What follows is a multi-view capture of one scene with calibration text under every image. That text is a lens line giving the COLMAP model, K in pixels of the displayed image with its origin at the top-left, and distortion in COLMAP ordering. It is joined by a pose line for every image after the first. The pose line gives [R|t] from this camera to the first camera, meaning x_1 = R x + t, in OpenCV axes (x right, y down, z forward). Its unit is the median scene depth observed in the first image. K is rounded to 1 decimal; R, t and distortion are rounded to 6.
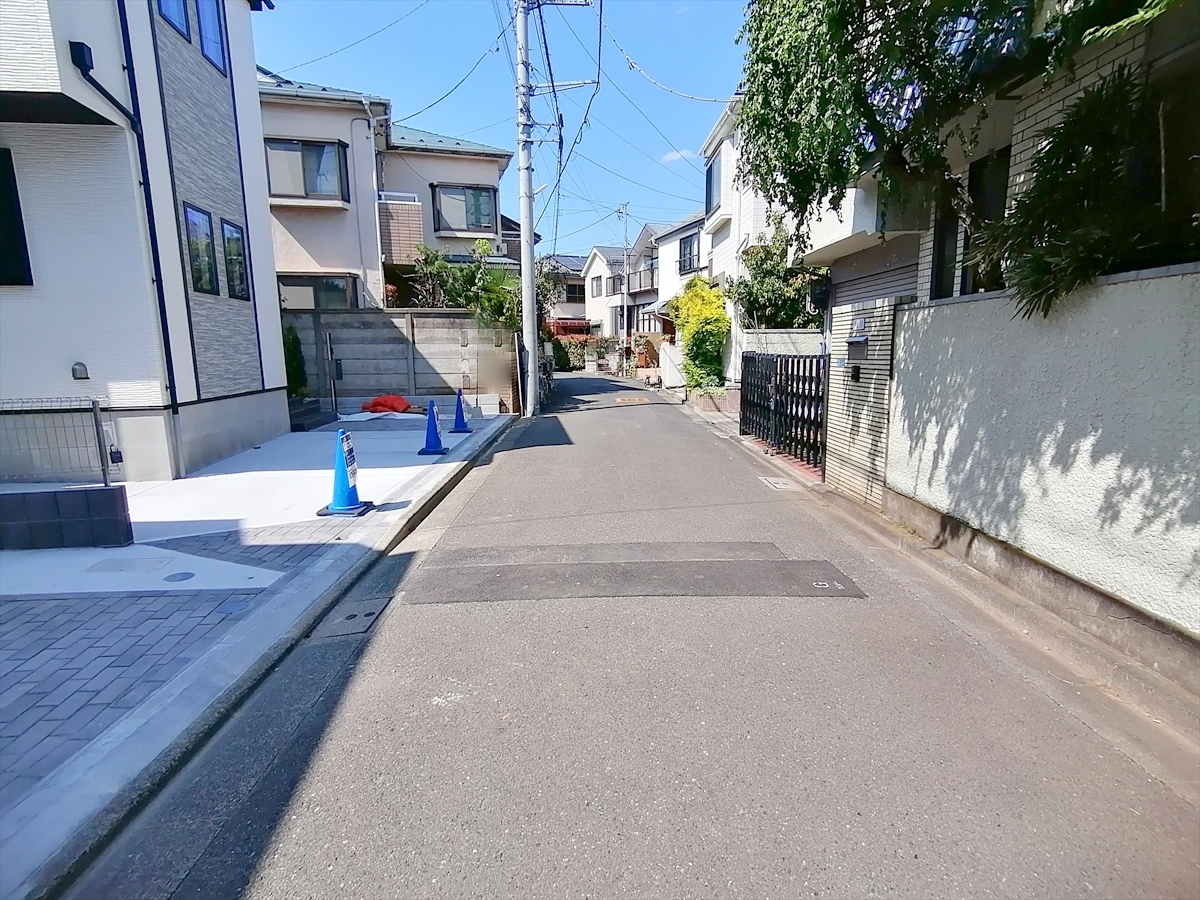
lens RADIAL K [[600.0, 0, 603.1], [0, 600.0, 451.6], [0, 0, 1]] dist [0.010516, -0.016054]
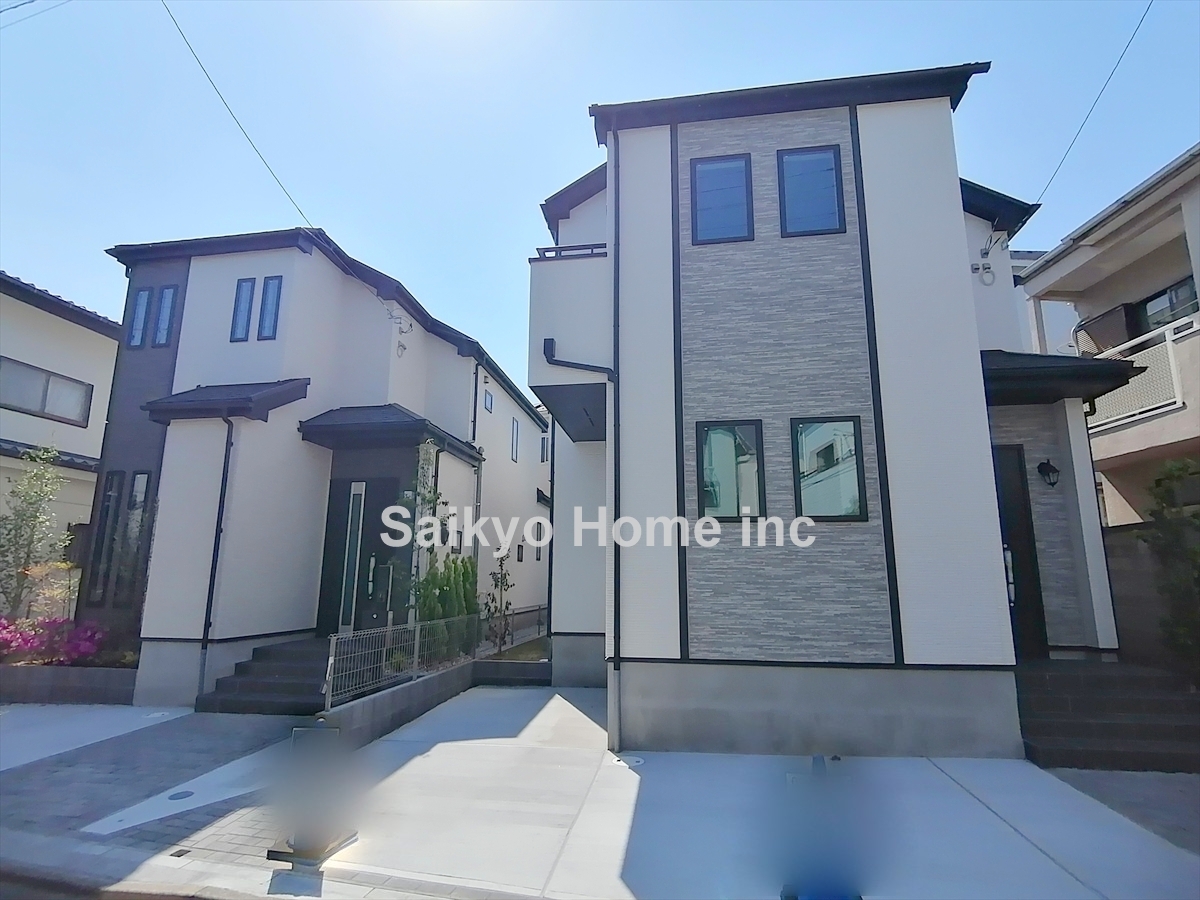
lens RADIAL K [[600.0, 0, 589.8], [0, 600.0, 459.6], [0, 0, 1]] dist [0.010516, -0.016054]
pose [[-0.285533, -0.176229, -0.942027, 0.123903], [-0.160406, 0.977870, -0.134315, -0.179388], [0.944850, 0.112755, -0.307482, 0.909520]]
